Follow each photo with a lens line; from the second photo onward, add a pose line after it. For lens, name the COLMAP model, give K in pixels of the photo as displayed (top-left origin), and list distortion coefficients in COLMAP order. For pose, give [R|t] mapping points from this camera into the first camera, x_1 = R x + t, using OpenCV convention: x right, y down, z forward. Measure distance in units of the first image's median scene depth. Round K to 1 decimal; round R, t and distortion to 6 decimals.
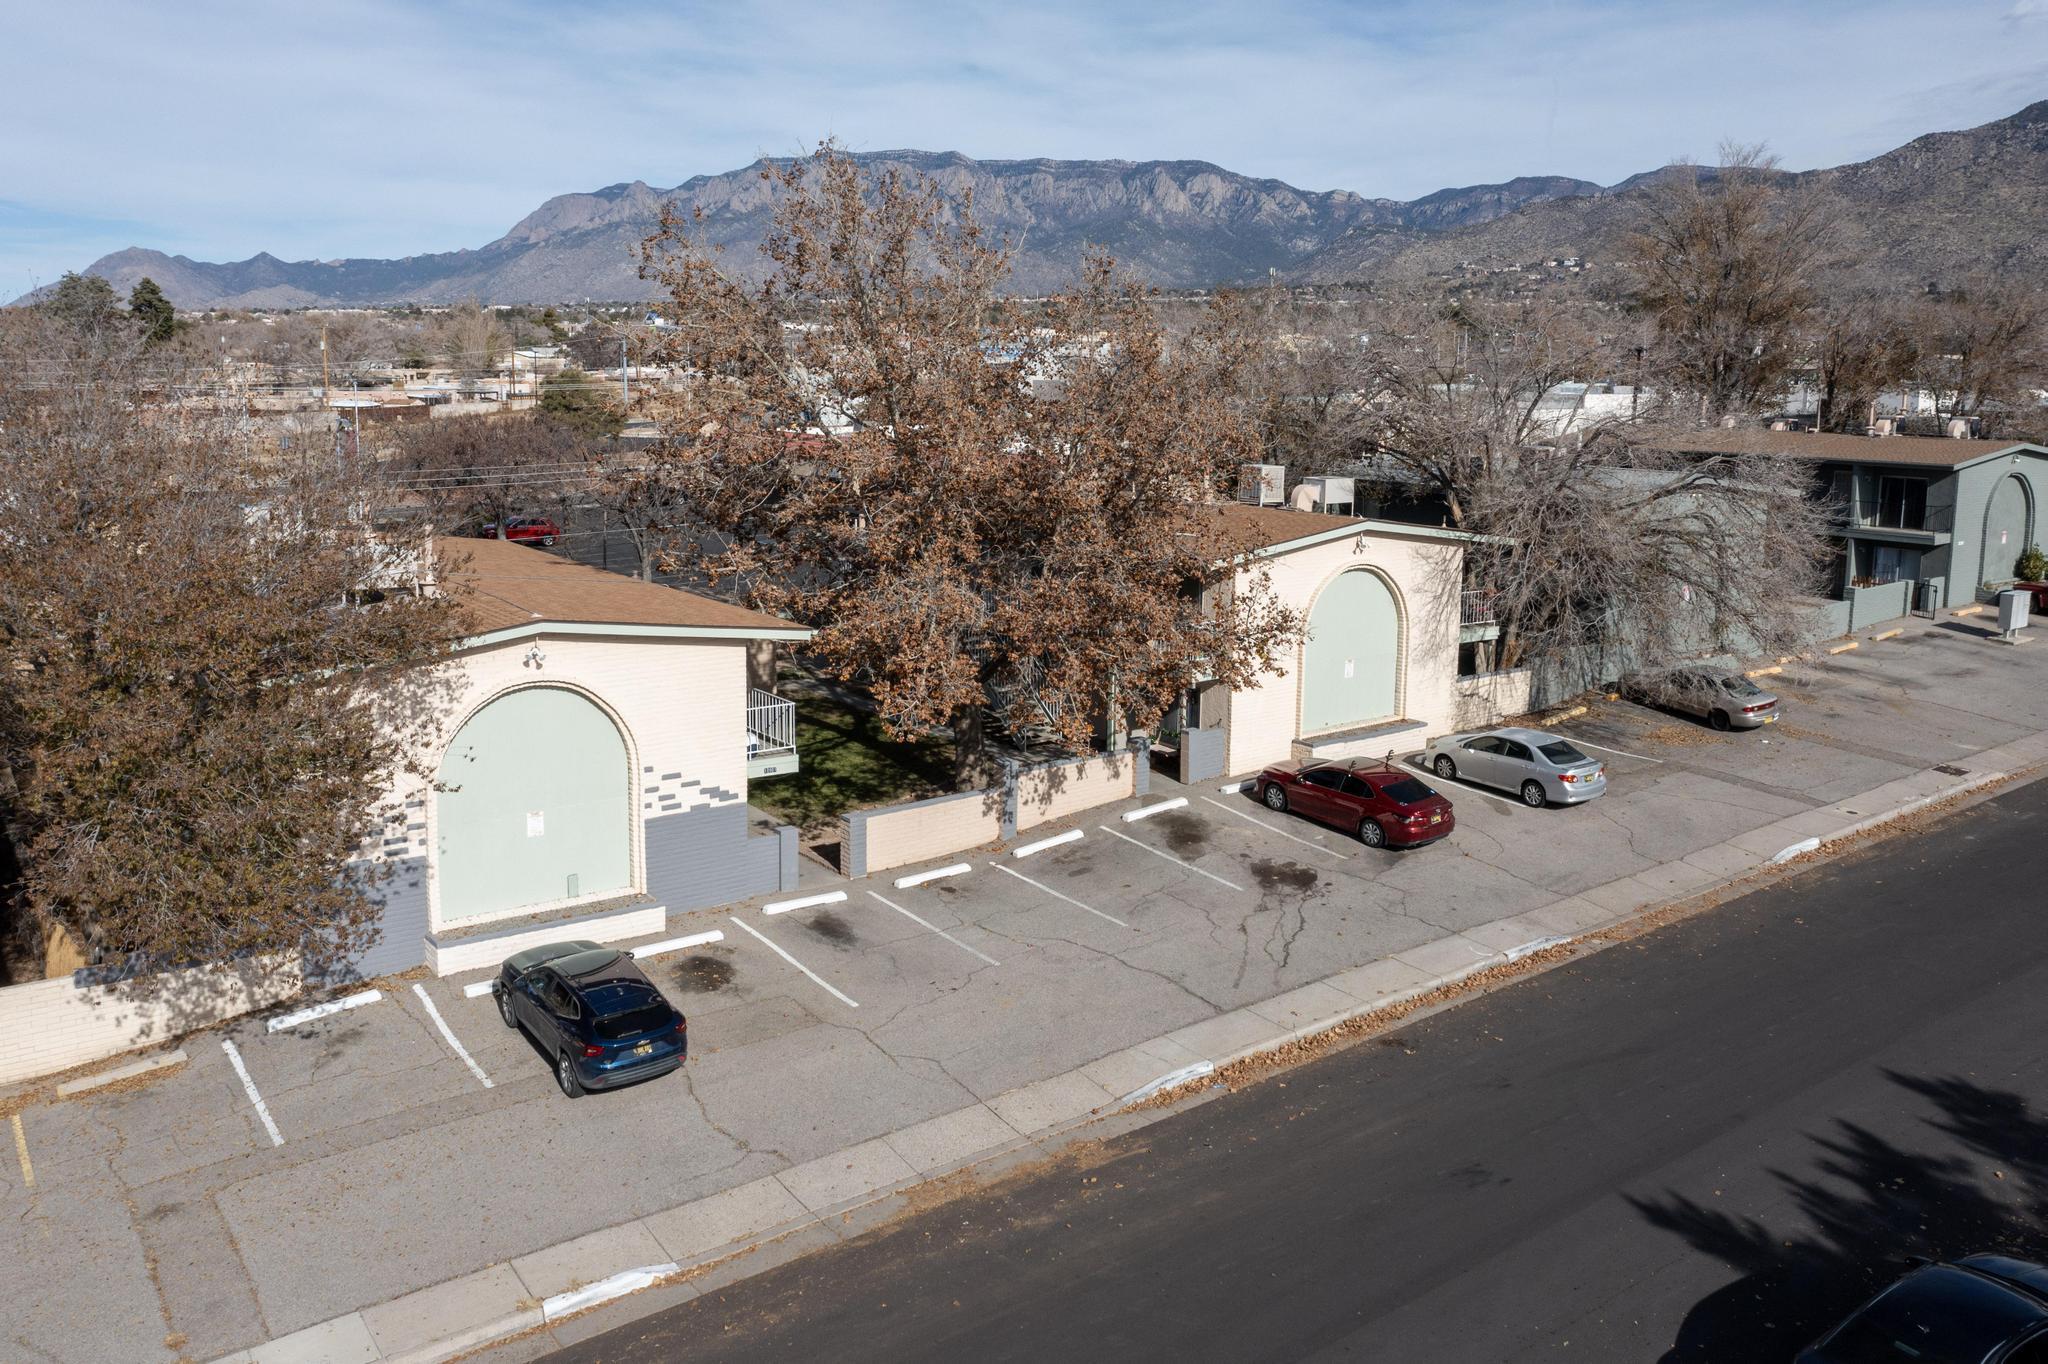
lens RADIAL K [[1696.2, 0, 994.1], [0, 1696.2, 695.1], [0, 0, 1]] dist [-0.008015, -0.002760]
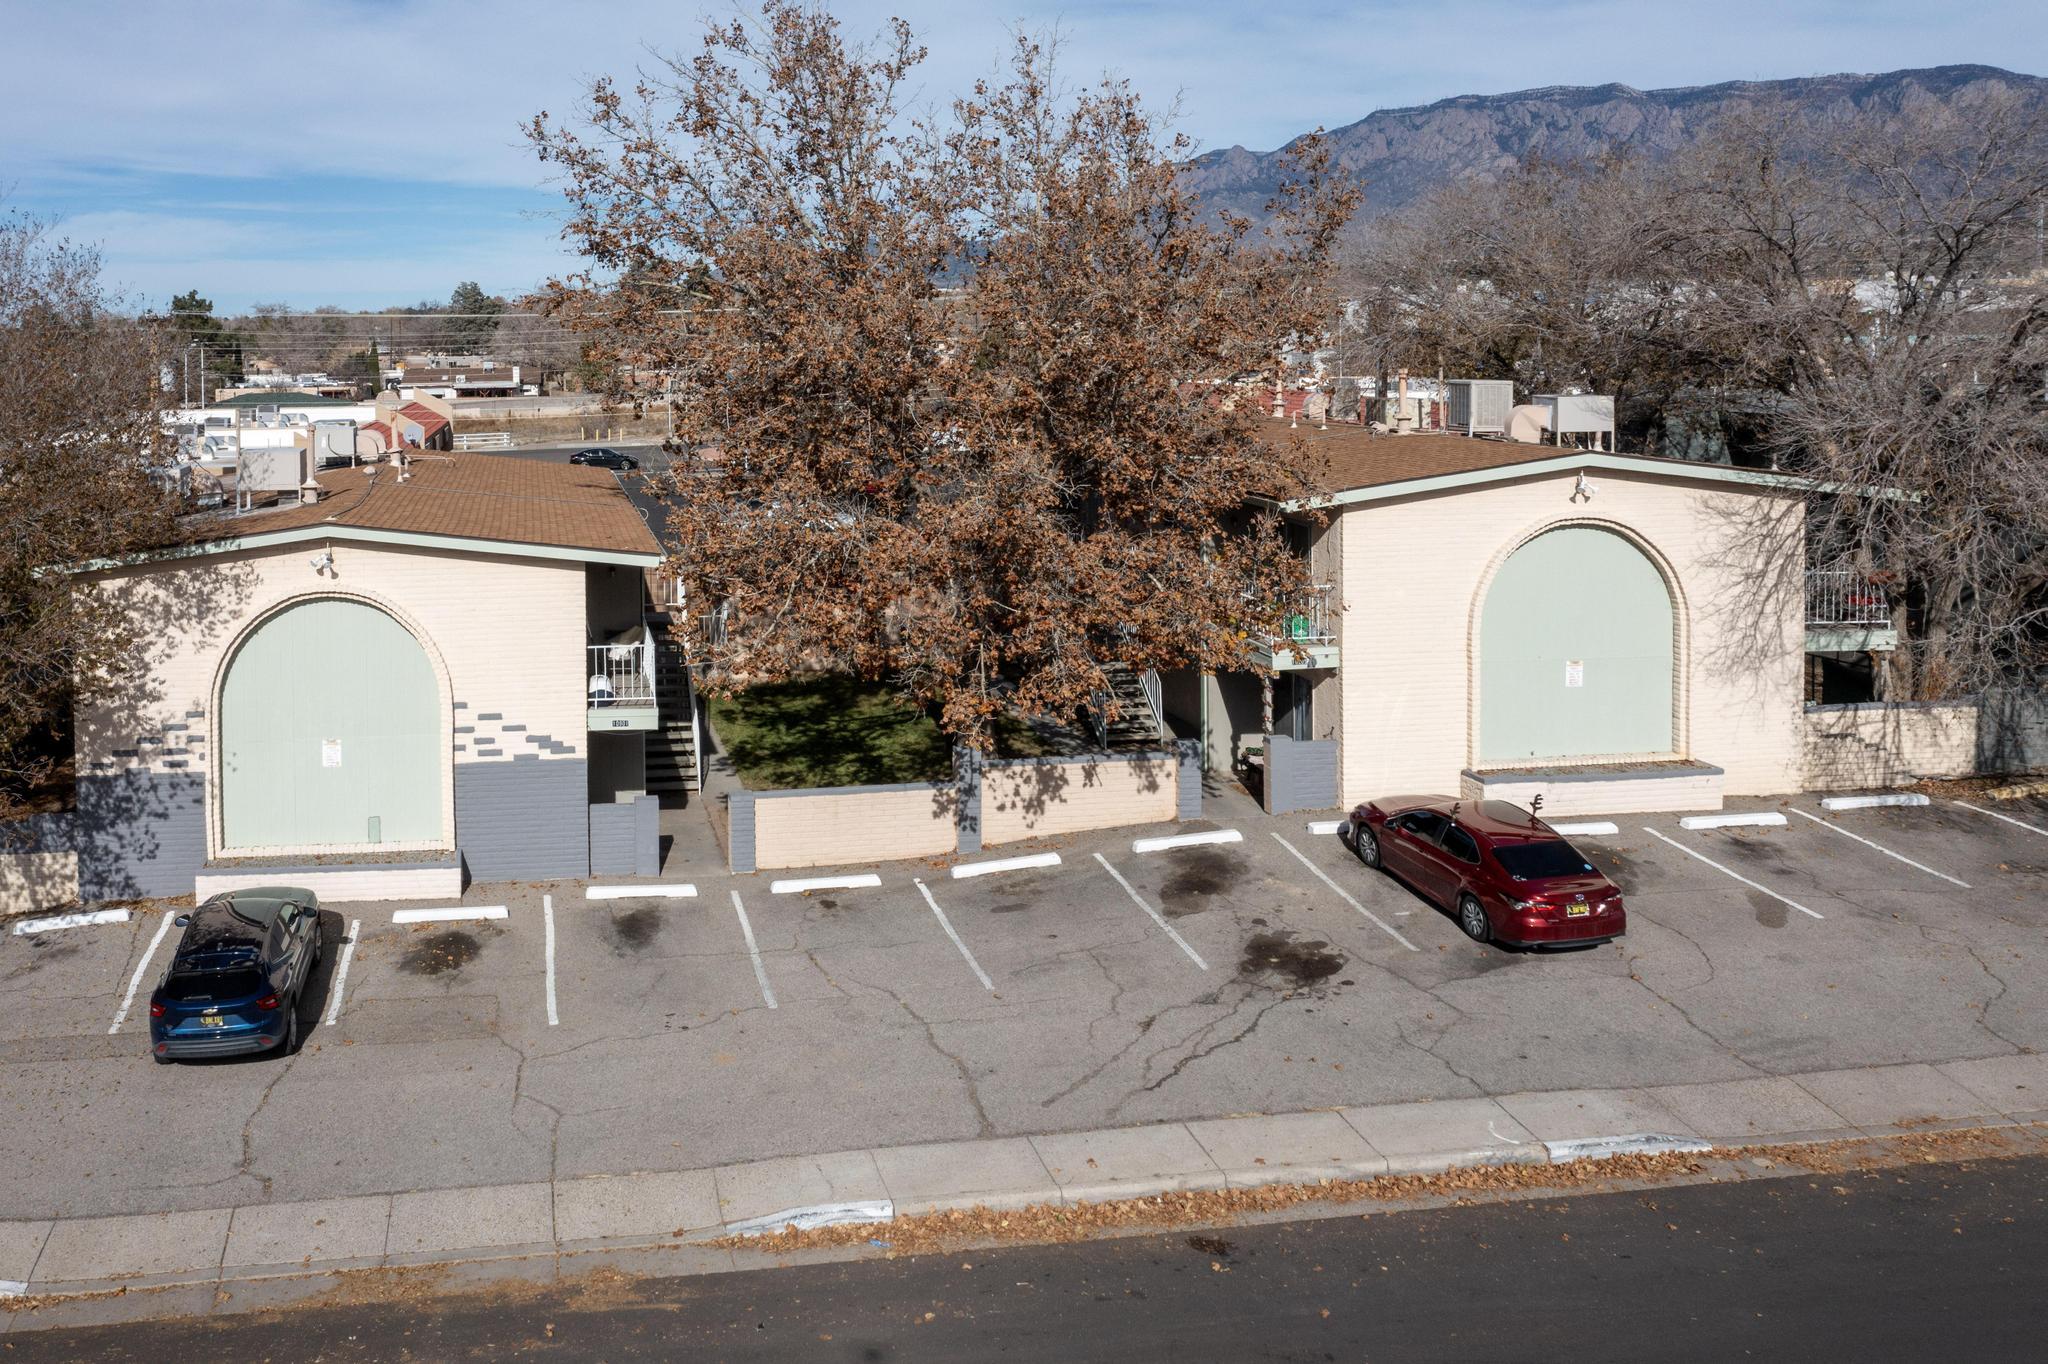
lens RADIAL K [[1696.2, 0, 1042.6], [0, 1696.2, 516.5], [0, 0, 1]] dist [-0.008015, -0.002760]
pose [[0.847355, 0.020838, -0.530618, 0.442040], [-0.084510, 0.991787, -0.096007, 0.005688], [0.524259, 0.126194, 0.842156, 0.364959]]
